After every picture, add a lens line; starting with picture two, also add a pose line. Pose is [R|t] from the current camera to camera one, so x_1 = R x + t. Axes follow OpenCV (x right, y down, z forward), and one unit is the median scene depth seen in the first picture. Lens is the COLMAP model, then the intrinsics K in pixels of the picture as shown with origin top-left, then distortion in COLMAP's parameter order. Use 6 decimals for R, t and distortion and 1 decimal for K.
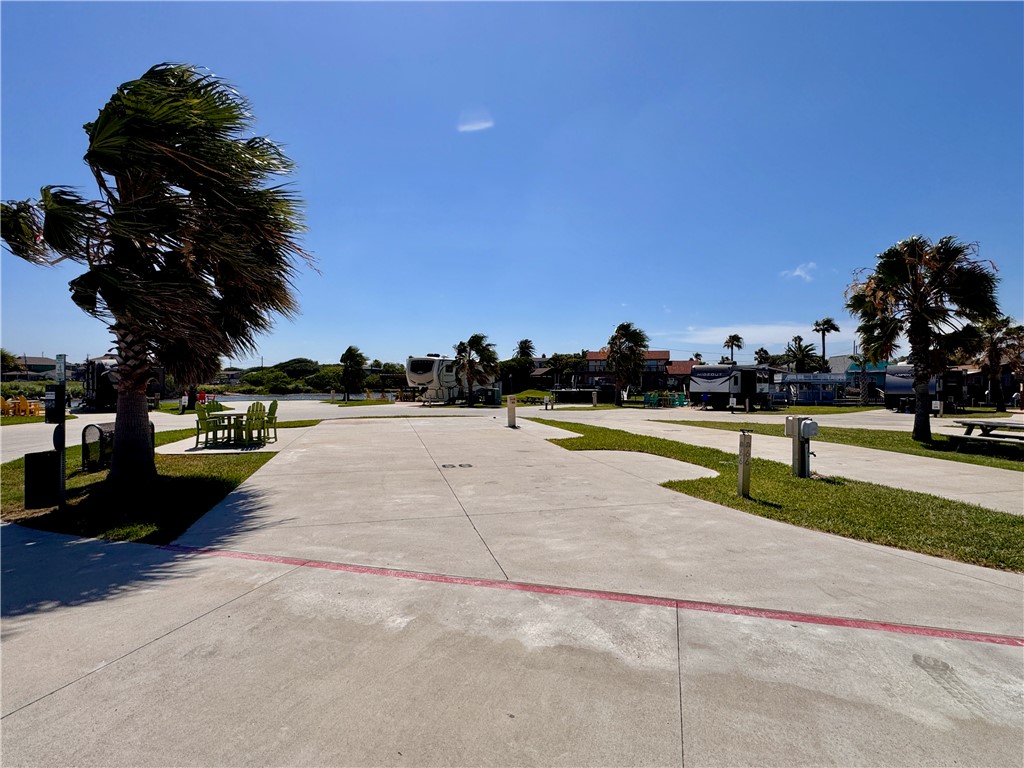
lens RADIAL K [[508.7, 0, 512.0], [0, 508.7, 384.0], [0, 0, 1]] dist [-0.001045, -0.000021]
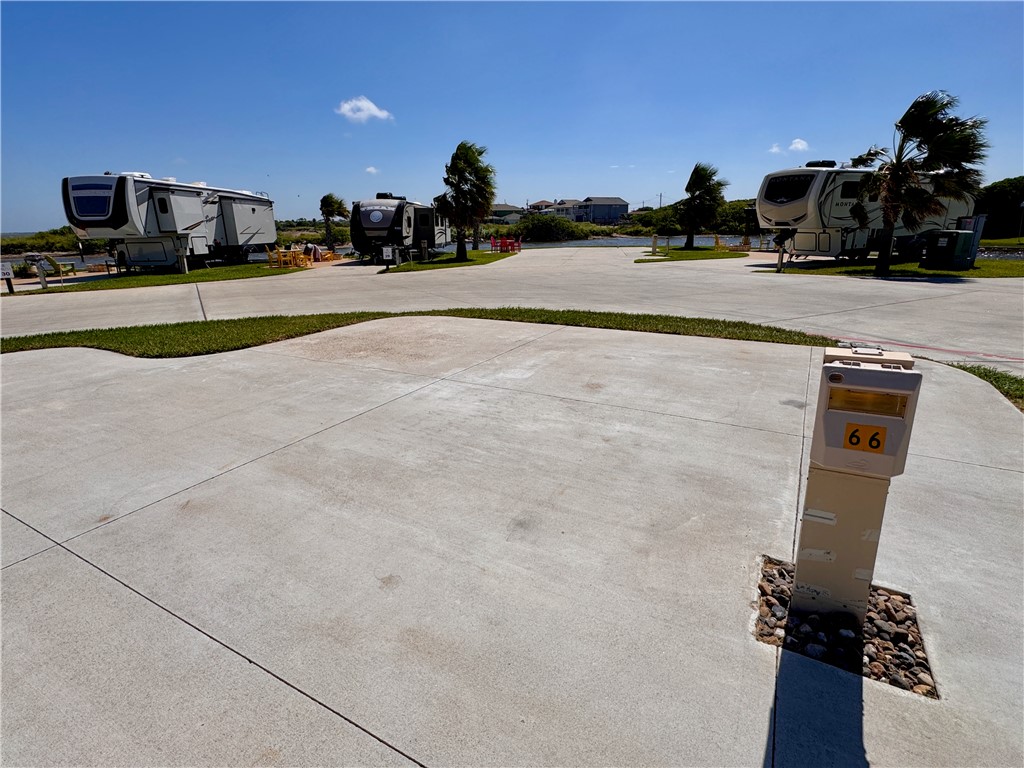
lens RADIAL K [[508.7, 0, 512.0], [0, 508.7, 384.0], [0, 0, 1]] dist [-0.001045, -0.000021]
pose [[0.738253, 0.190794, -0.646978, -0.010215], [0.012749, 0.955044, 0.296191, -0.000291], [0.674404, -0.226912, 0.702631, 0.387172]]
